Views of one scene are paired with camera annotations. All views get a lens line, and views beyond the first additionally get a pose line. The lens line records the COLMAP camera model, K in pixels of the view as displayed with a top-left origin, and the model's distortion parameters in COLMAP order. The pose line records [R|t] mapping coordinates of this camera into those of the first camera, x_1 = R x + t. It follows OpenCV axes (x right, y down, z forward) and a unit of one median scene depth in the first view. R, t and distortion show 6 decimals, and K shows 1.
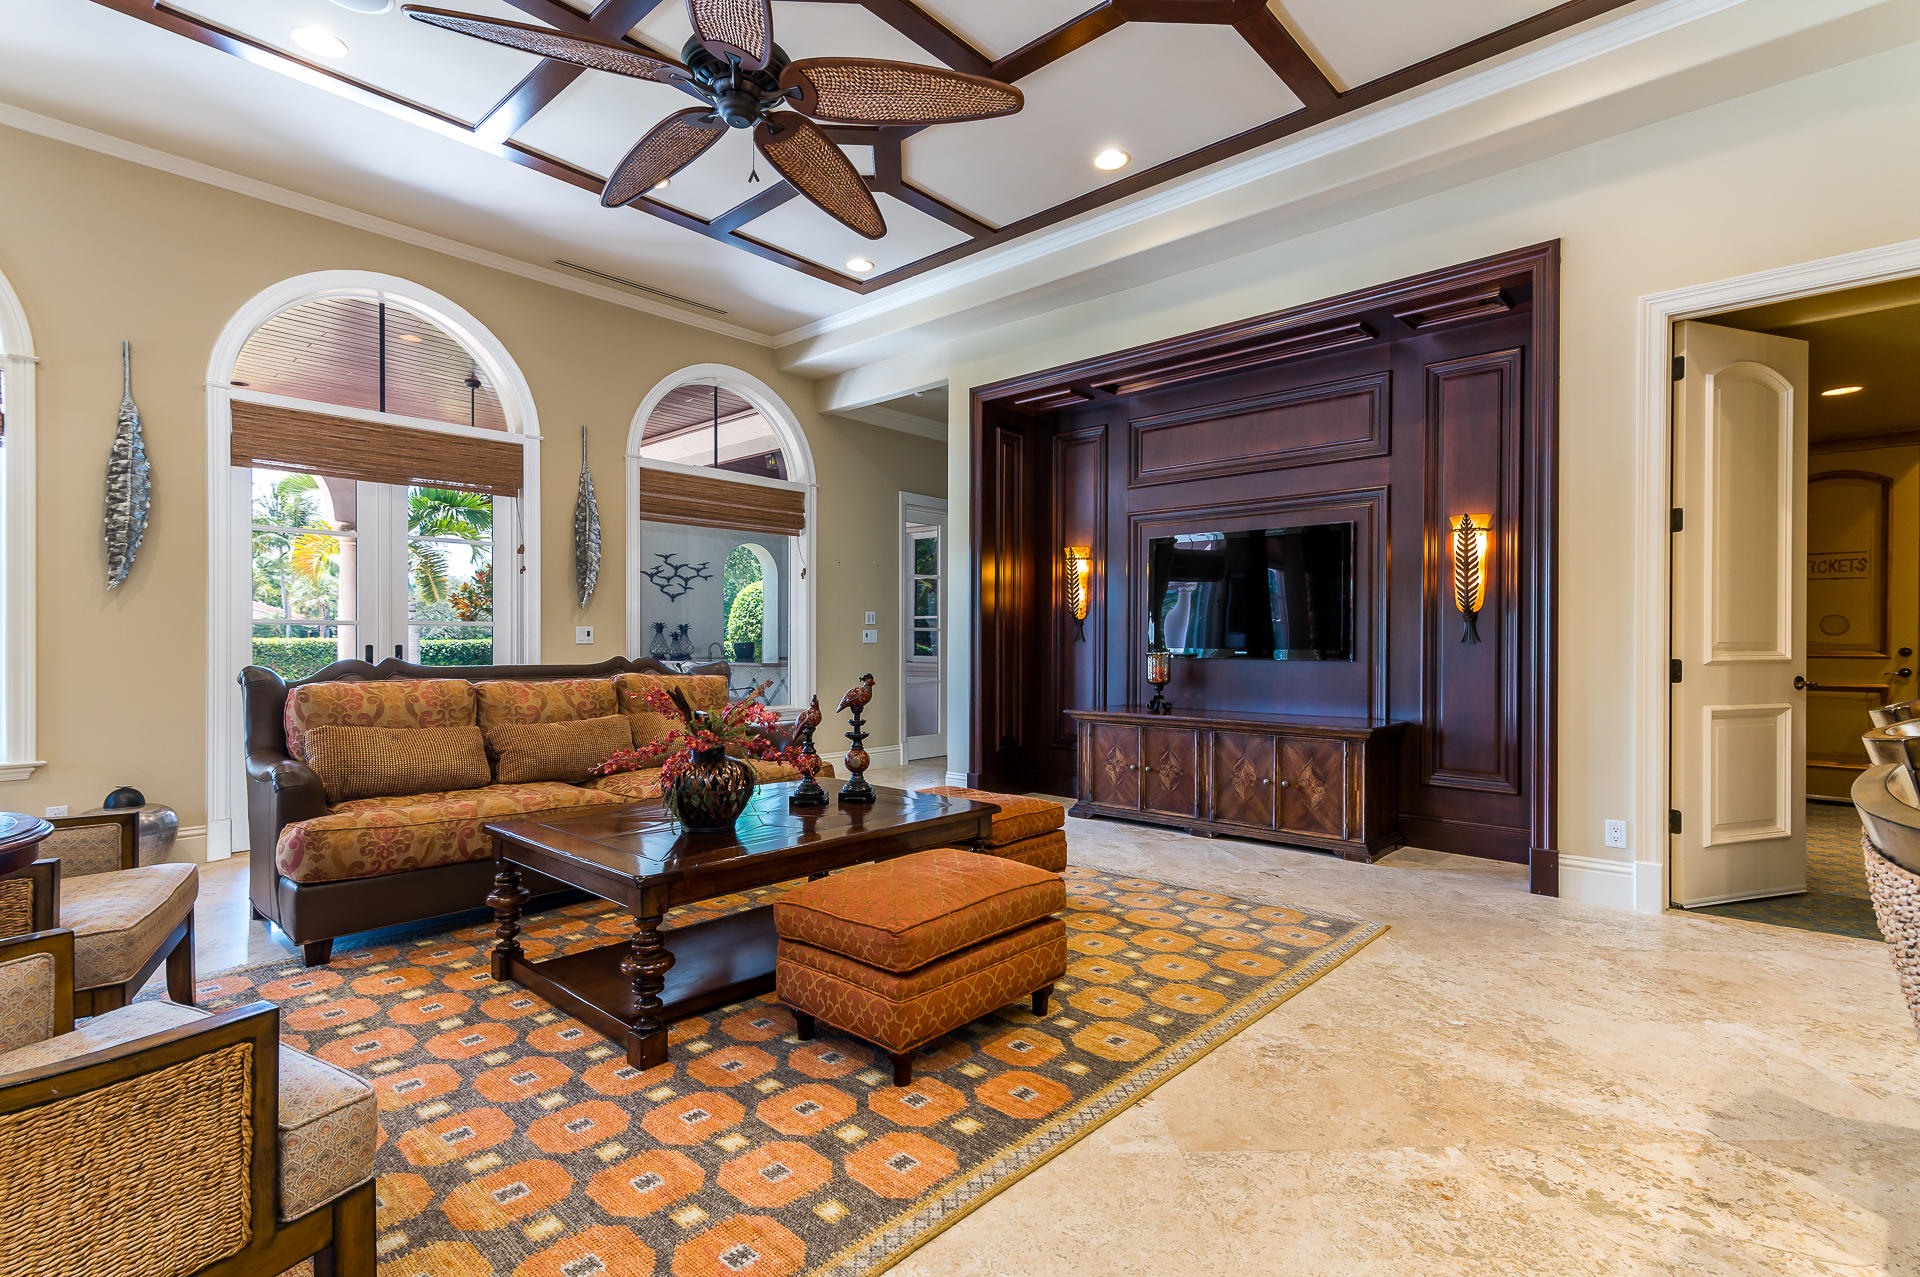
lens RADIAL K [[911.7, 0, 968.4], [0, 911.7, 646.7], [0, 0, 1]] dist [0.006172, 0.000762]
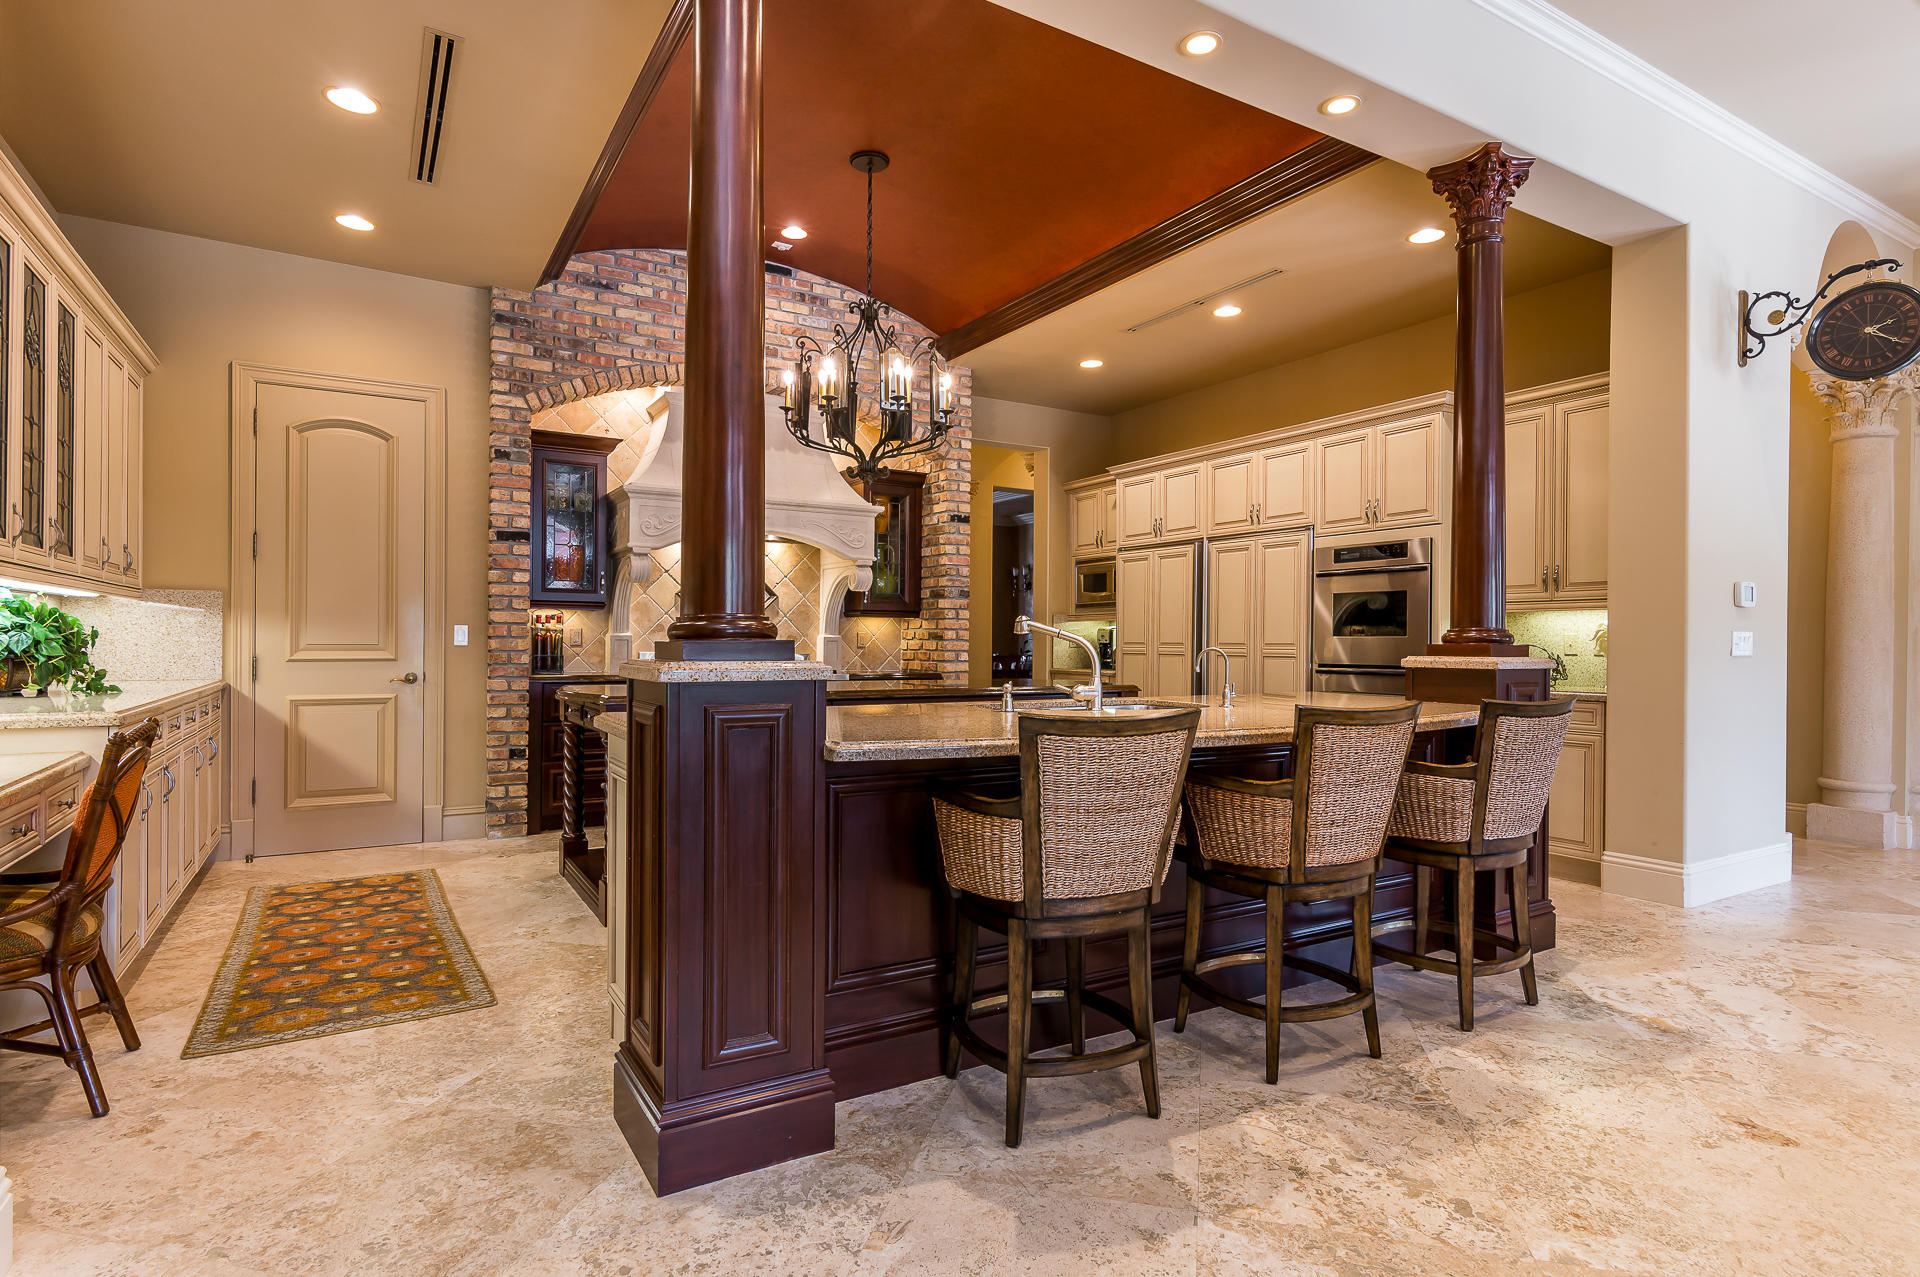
lens RADIAL K [[999.6, 0, 965.7], [0, 999.6, 640.8], [0, 0, 1]] dist [0.005692, -0.002287]
pose [[-0.957658, -0.009621, 0.287746, 0.348151], [-0.007878, 0.999943, 0.007213, -0.013903], [-0.287799, 0.004641, -0.957679, 0.916396]]
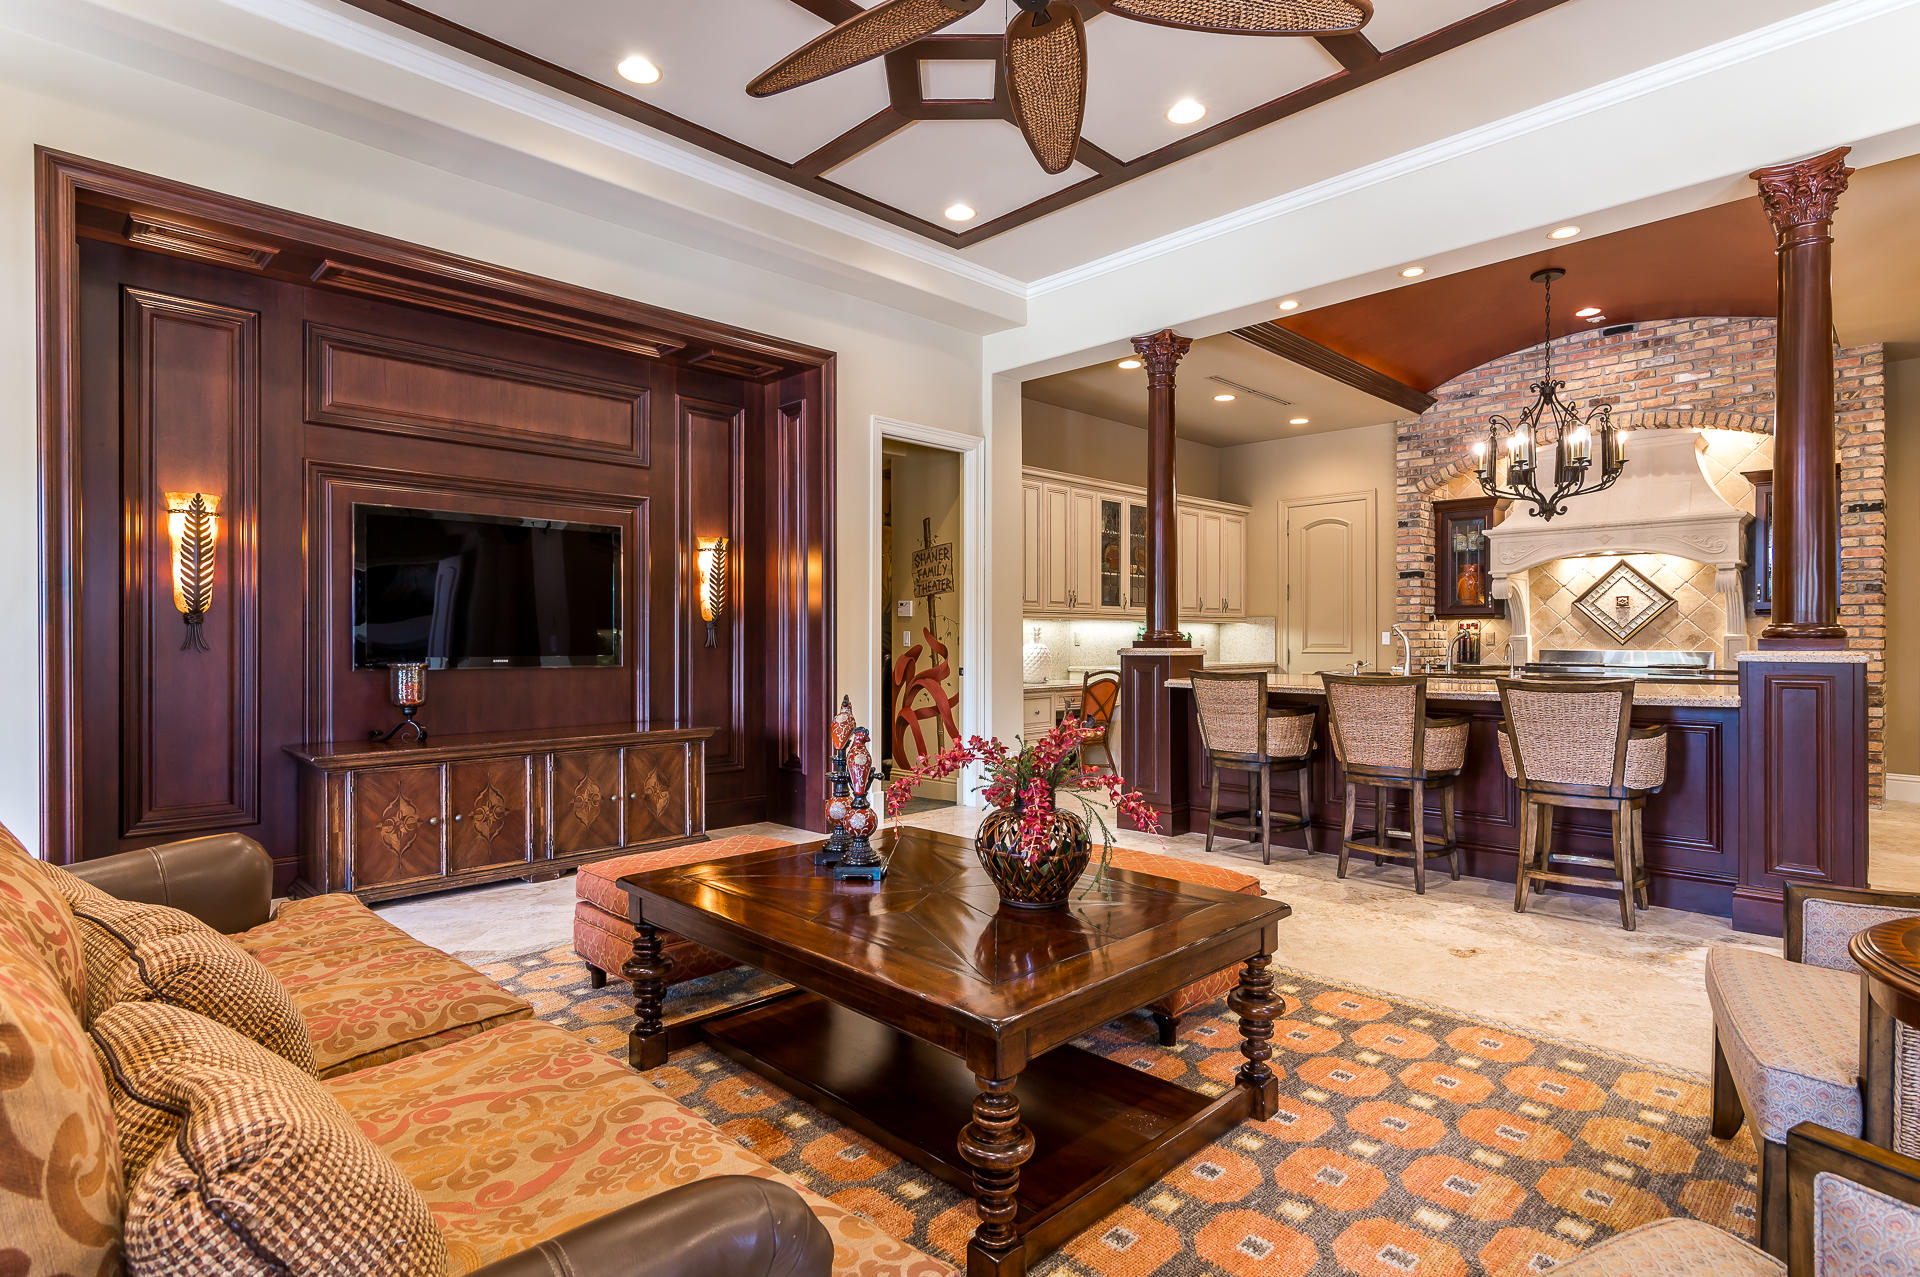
lens RADIAL K [[972.6, 0, 963.9], [0, 972.6, 639.6], [0, 0, 1]] dist [0.002556, 0.000339]
pose [[0.051123, -0.001417, 0.998691, -0.712267], [0.007939, 0.999968, 0.001012, -0.012809], [-0.998661, 0.007877, 0.051133, 0.656512]]
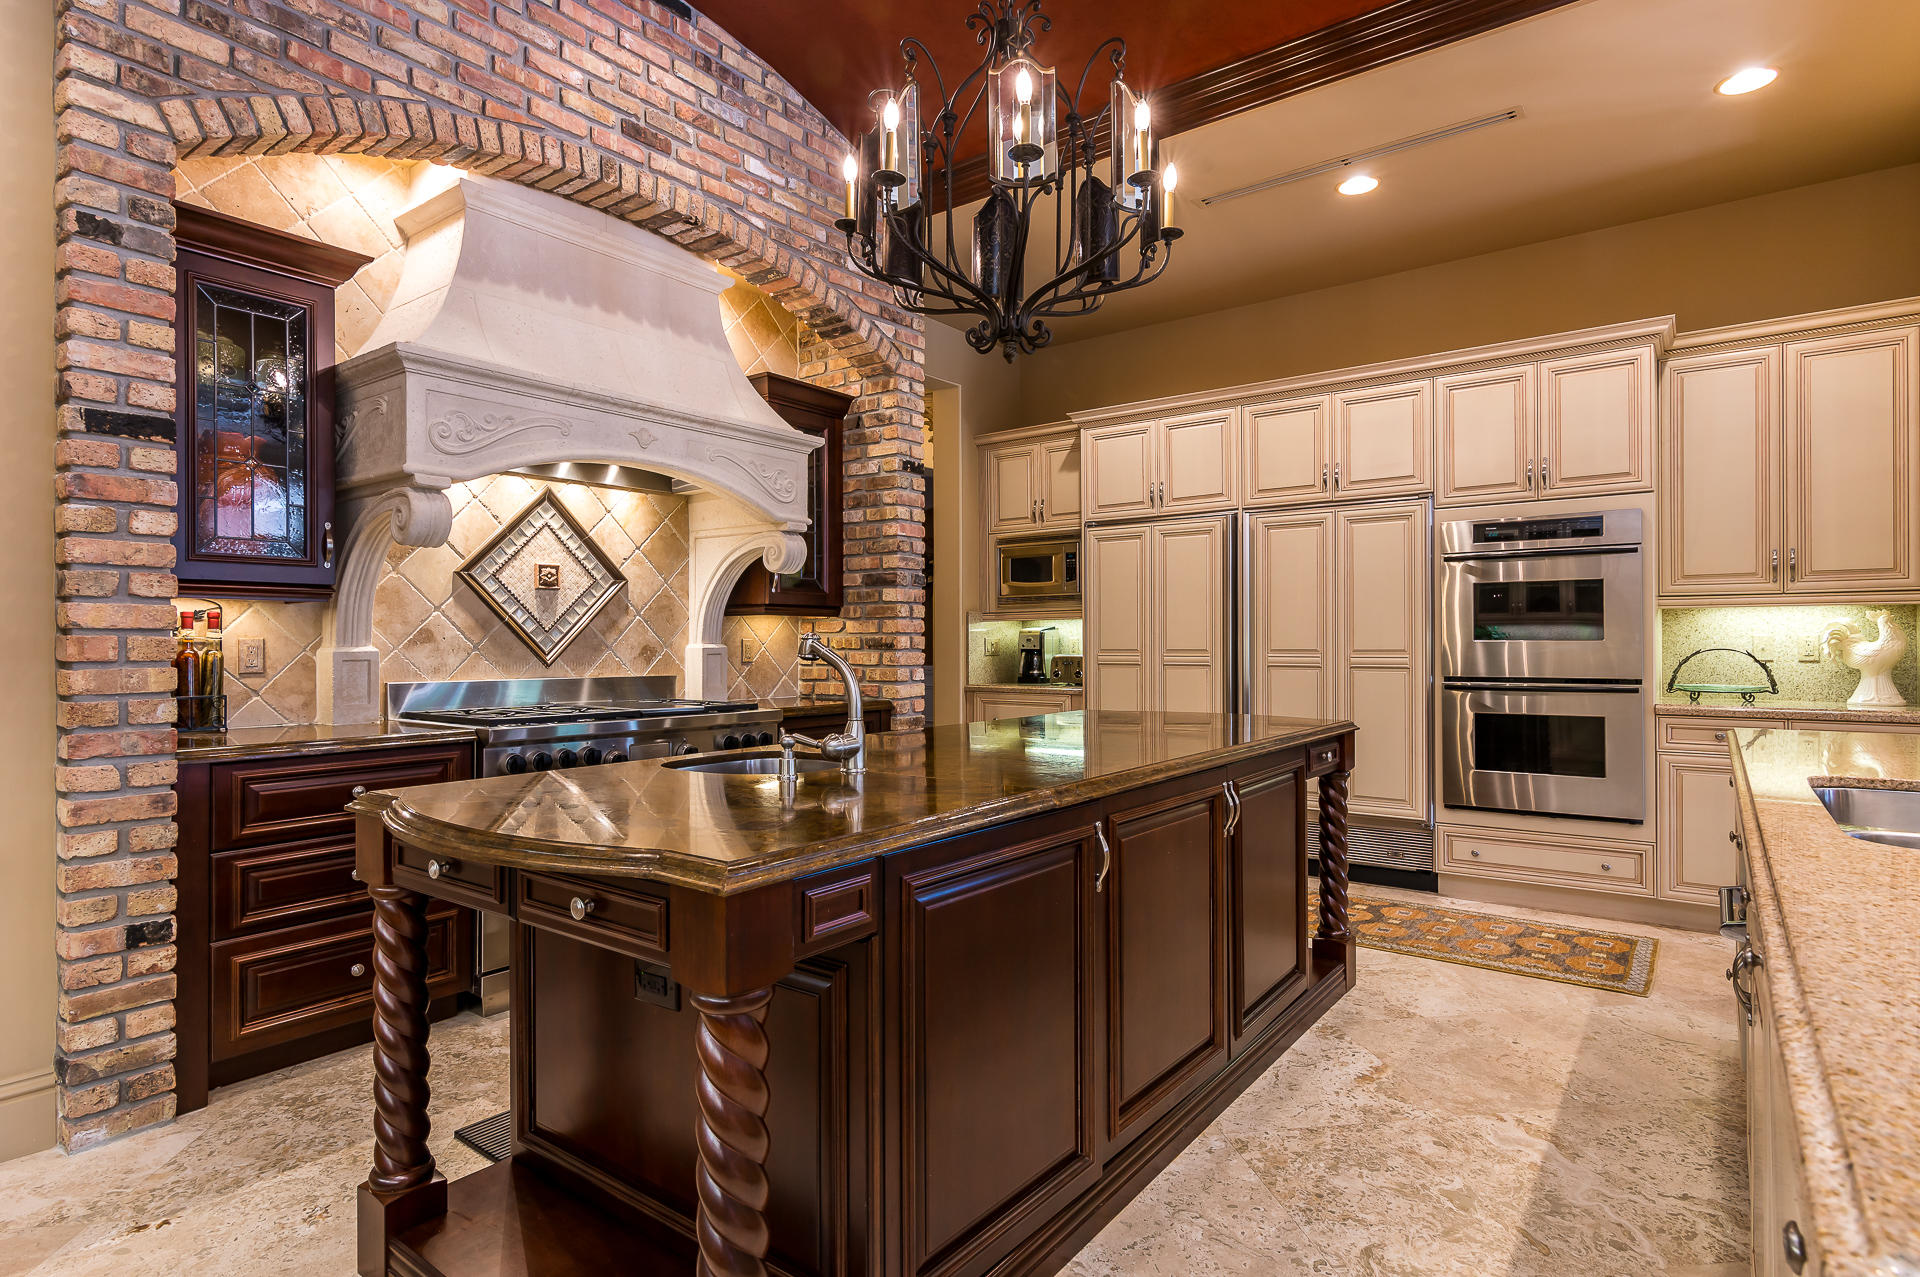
lens RADIAL K [[999.6, 0, 969.6], [0, 999.6, 639.9], [0, 0, 1]] dist [0.005692, -0.002287]
pose [[-0.995747, 0.000425, -0.092124, 0.860548], [-0.000162, 0.999980, 0.006367, -0.020771], [0.092125, 0.006355, -0.995727, 0.449281]]
